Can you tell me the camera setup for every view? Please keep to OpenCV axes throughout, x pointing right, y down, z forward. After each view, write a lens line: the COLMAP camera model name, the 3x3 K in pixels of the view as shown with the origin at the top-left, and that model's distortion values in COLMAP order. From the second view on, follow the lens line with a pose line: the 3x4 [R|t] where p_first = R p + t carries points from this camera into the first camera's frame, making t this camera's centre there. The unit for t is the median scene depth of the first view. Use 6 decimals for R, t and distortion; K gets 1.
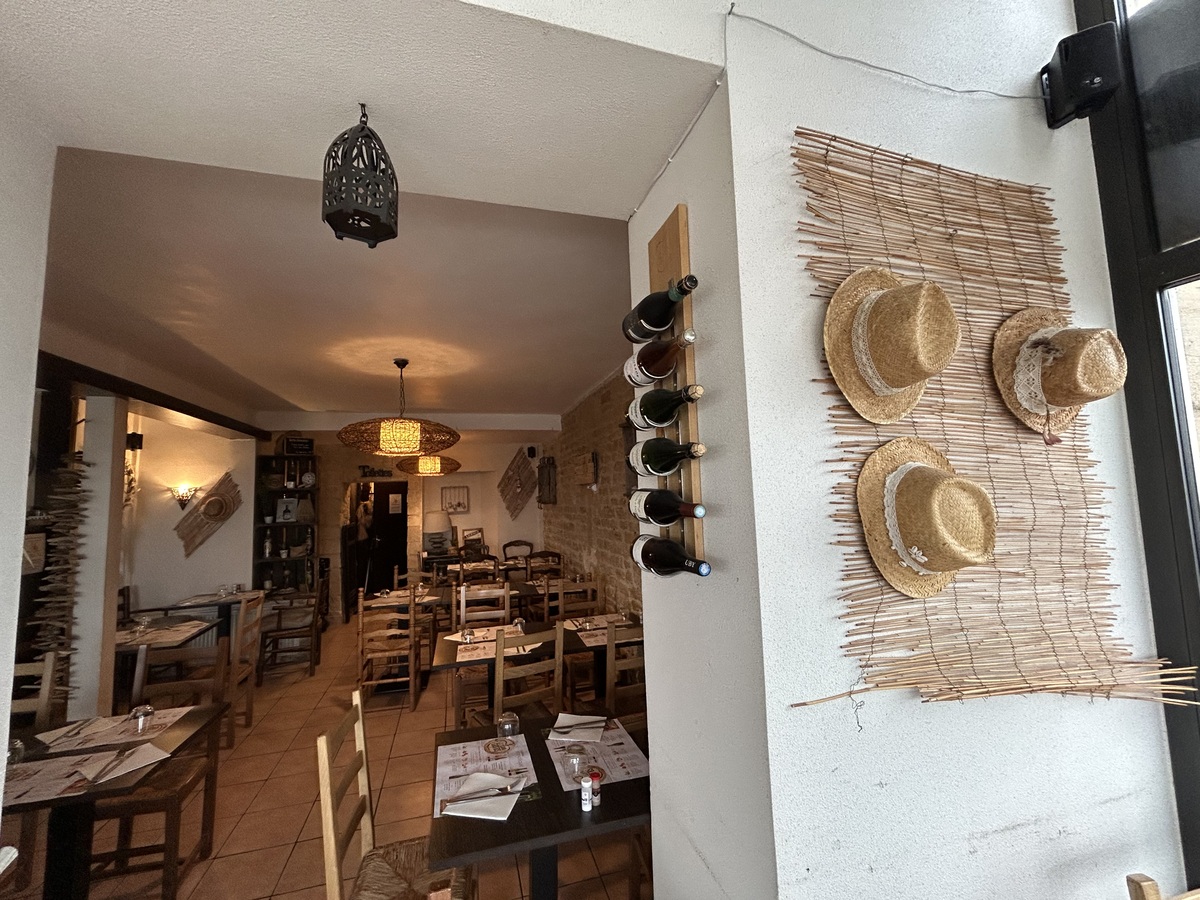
lens RADIAL K [[485.4, 0, 602.4], [0, 485.4, 449.1], [0, 0, 1]] dist [0.000493, -0.001075]
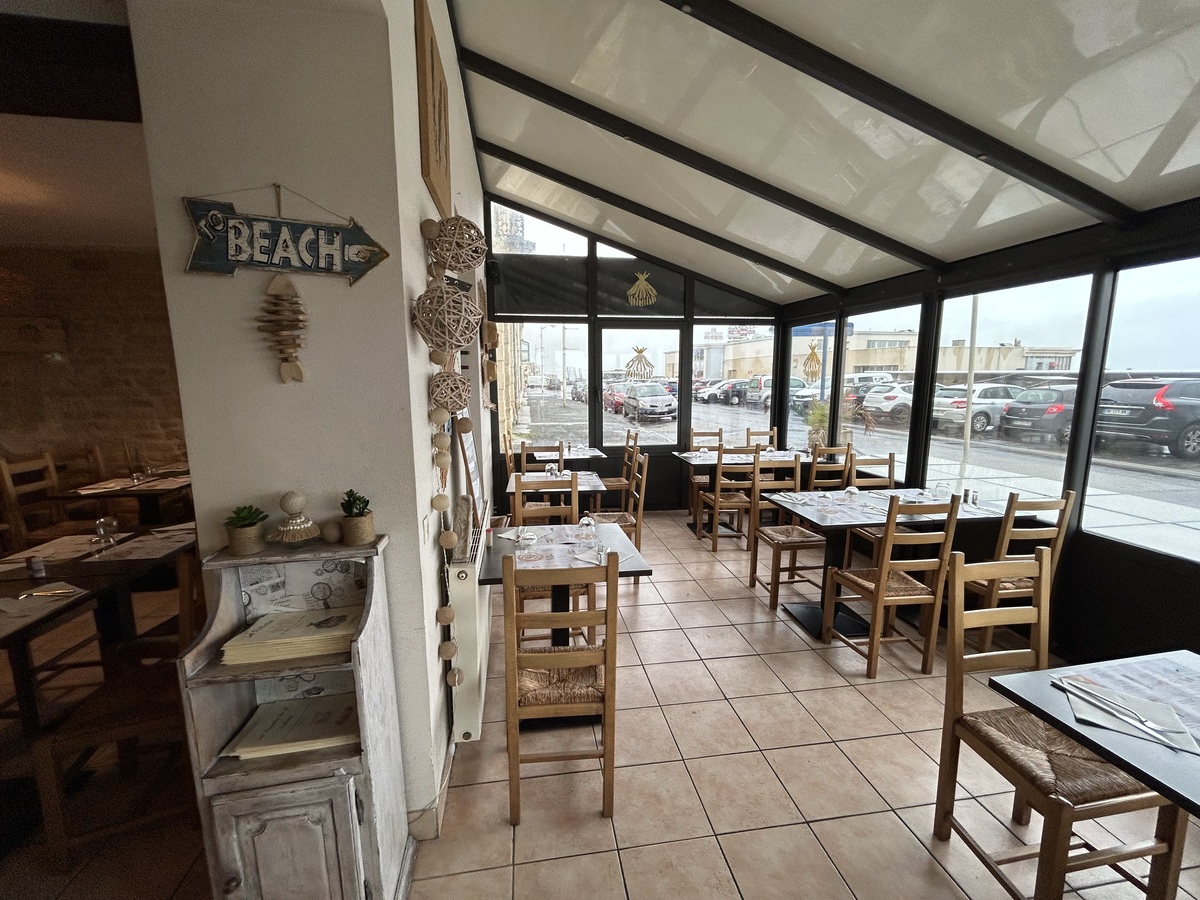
lens RADIAL K [[485.4, 0, 601.6], [0, 485.4, 447.3], [0, 0, 1]] dist [0.000493, -0.001075]
pose [[0.124133, -0.119298, 0.985068, -0.556649], [-0.094225, 0.986843, 0.131387, 0.020281], [-0.987782, -0.109128, 0.111259, -0.103611]]
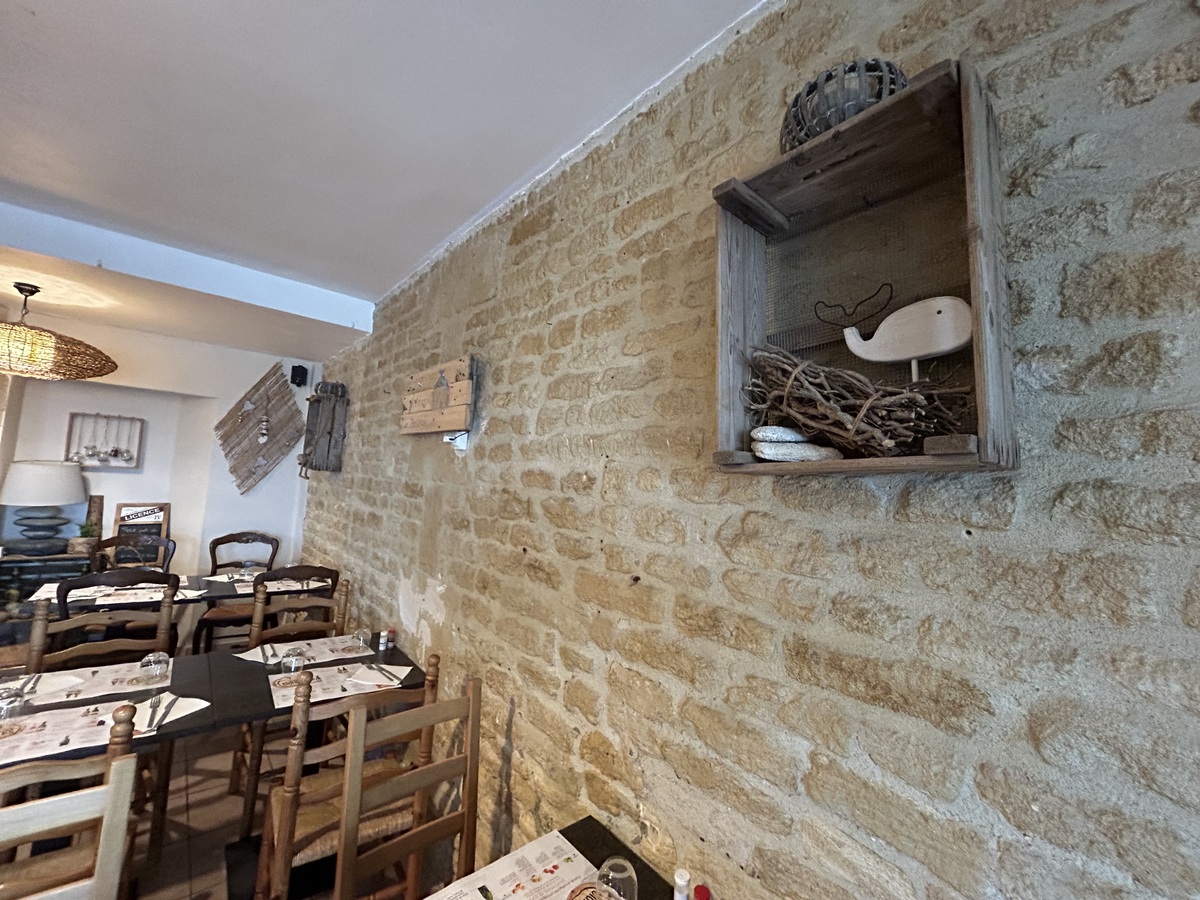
lens RADIAL K [[485.4, 0, 598.3], [0, 485.4, 449.9], [0, 0, 1]] dist [0.000493, -0.001075]
pose [[0.906501, 0.124911, 0.403303, -0.053468], [-0.136988, 0.990572, 0.001108, 0.046864], [-0.399362, -0.056252, 0.915066, 0.380163]]
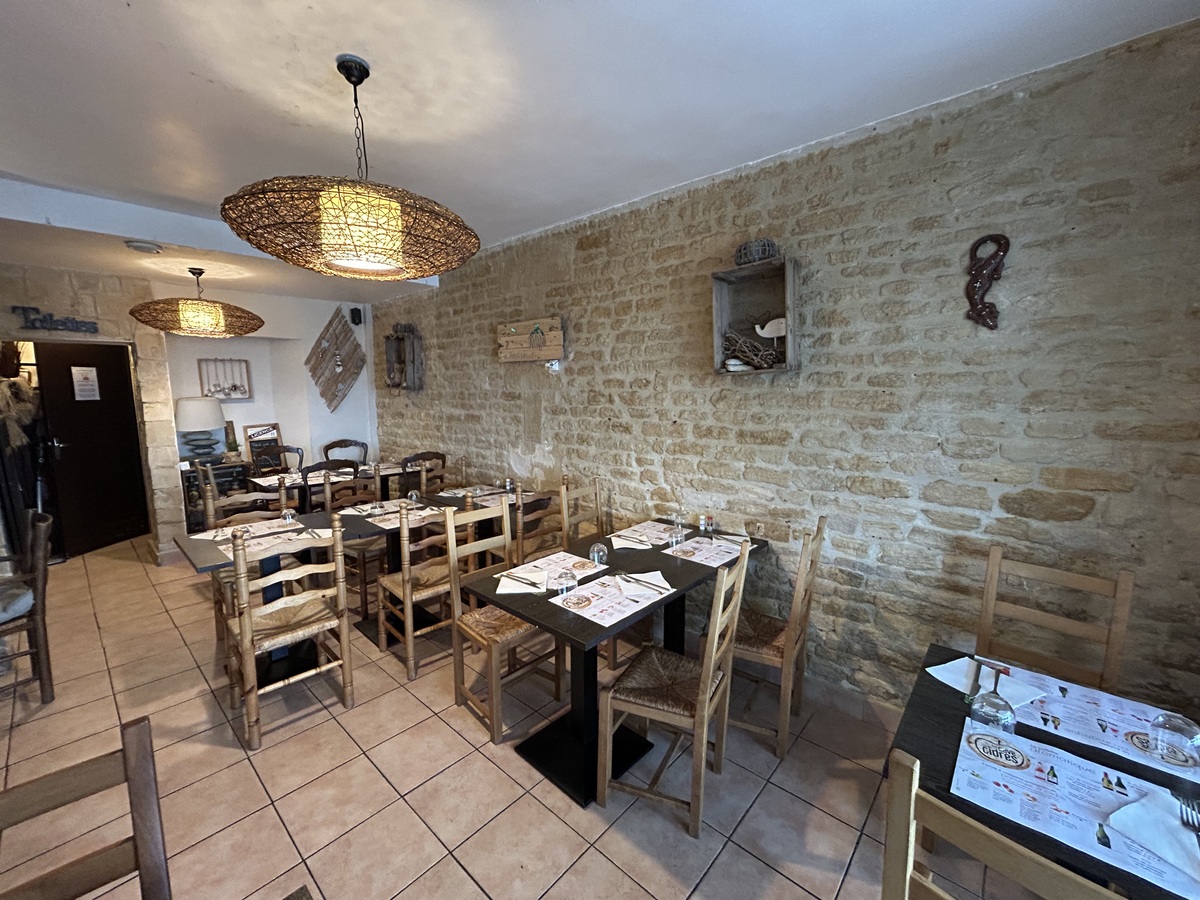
lens RADIAL K [[485.4, 0, 596.5], [0, 485.4, 449.4], [0, 0, 1]] dist [0.000493, -0.001075]
pose [[0.851126, -0.036704, 0.523677, -0.245225], [-0.073750, 0.979300, 0.188503, 0.040313], [-0.519755, -0.199061, 0.830801, 0.211562]]
